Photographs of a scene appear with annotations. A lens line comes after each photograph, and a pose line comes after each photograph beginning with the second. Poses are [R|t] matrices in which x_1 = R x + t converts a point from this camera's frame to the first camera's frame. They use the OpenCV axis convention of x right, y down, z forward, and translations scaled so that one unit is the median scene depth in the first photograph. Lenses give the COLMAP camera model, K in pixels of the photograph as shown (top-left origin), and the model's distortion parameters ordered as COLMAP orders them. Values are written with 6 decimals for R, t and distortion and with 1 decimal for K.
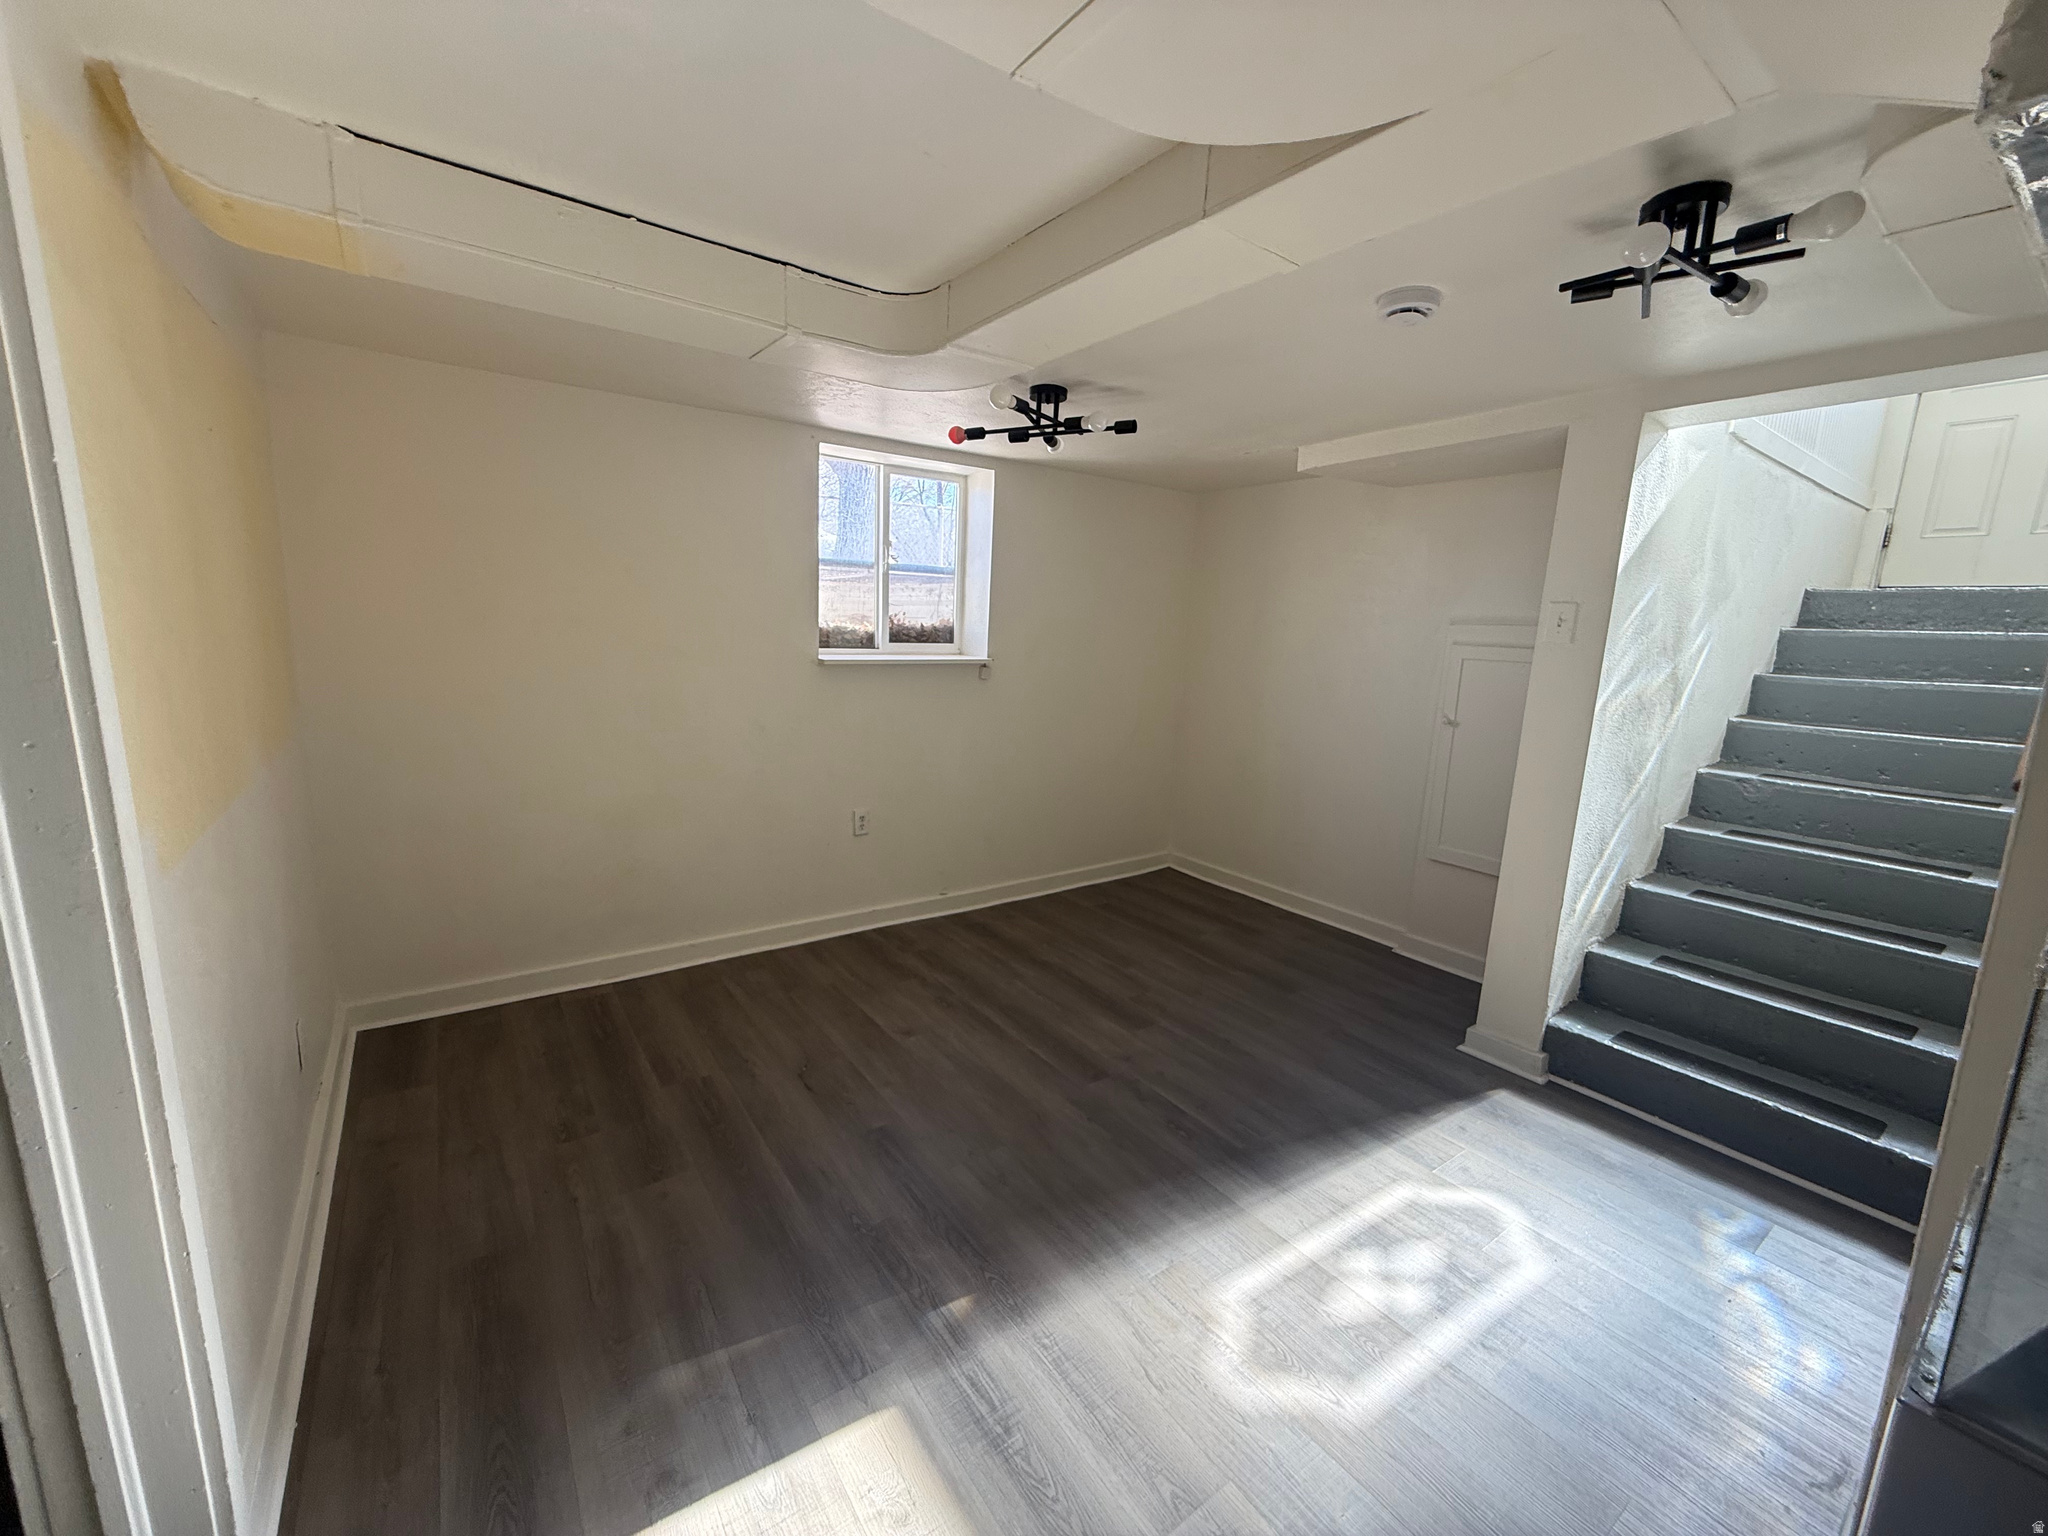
lens RADIAL K [[818.5, 0, 1018.4], [0, 818.5, 770.3], [0, 0, 1]] dist [-0.000340, -0.000664]
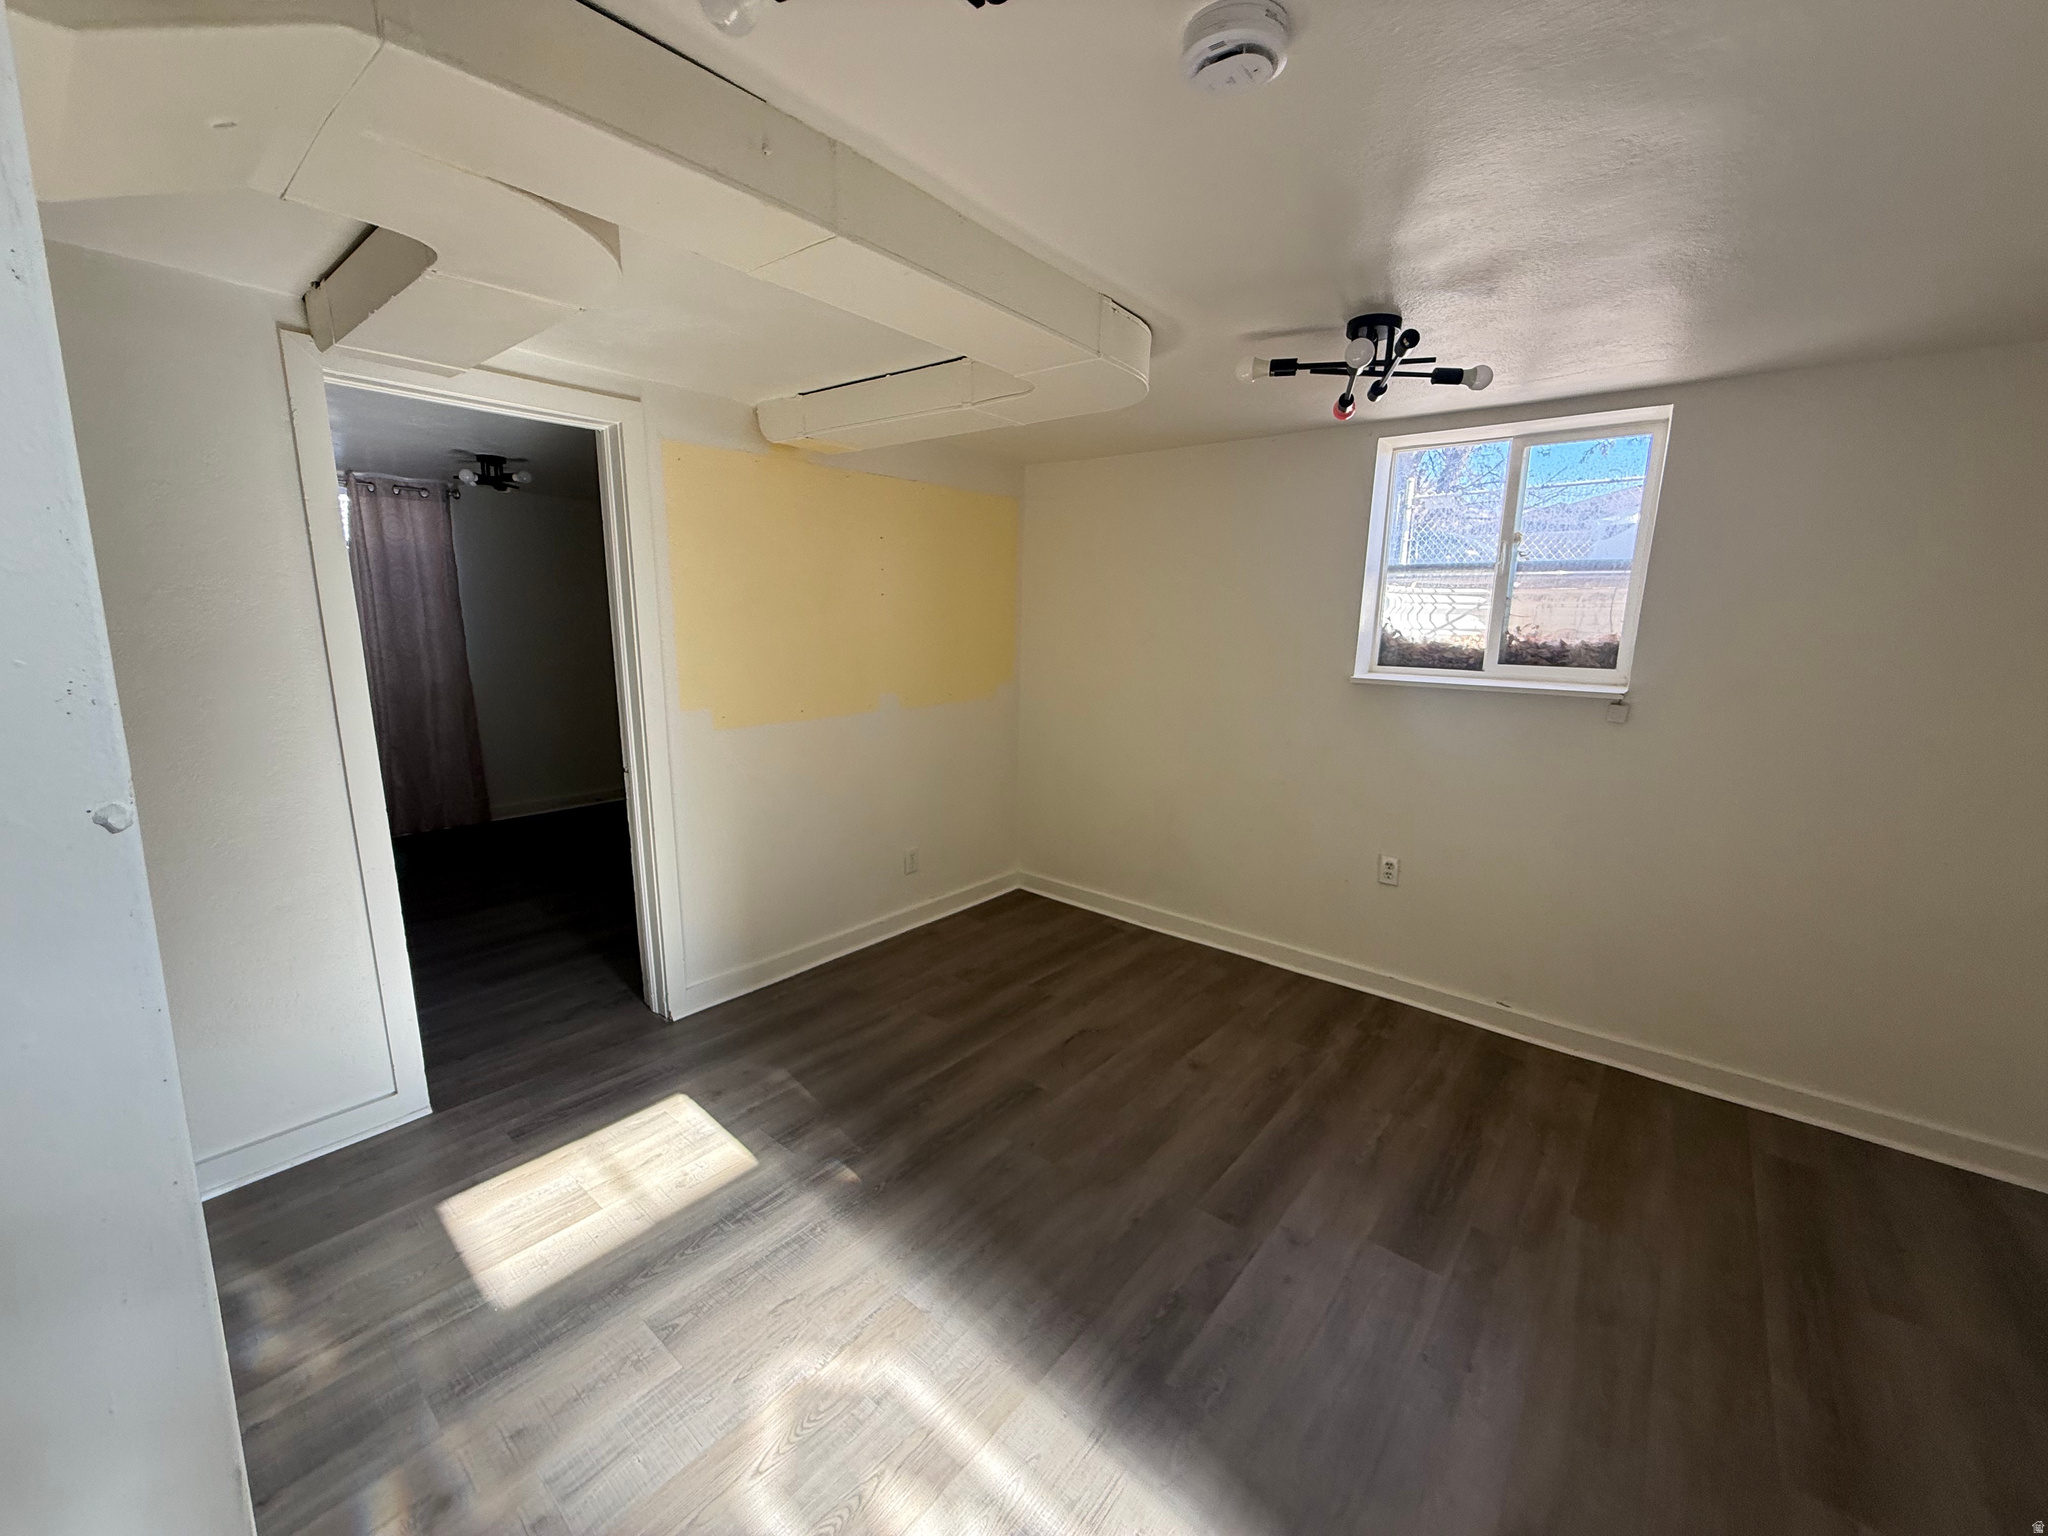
lens RADIAL K [[818.5, 0, 1017.2], [0, 818.5, 764.6], [0, 0, 1]] dist [-0.000340, -0.000664]
pose [[0.253227, 0.146989, -0.956175, 0.701504], [-0.183772, 0.977701, 0.101629, -0.081833], [0.949791, 0.149982, 0.274593, 0.522031]]
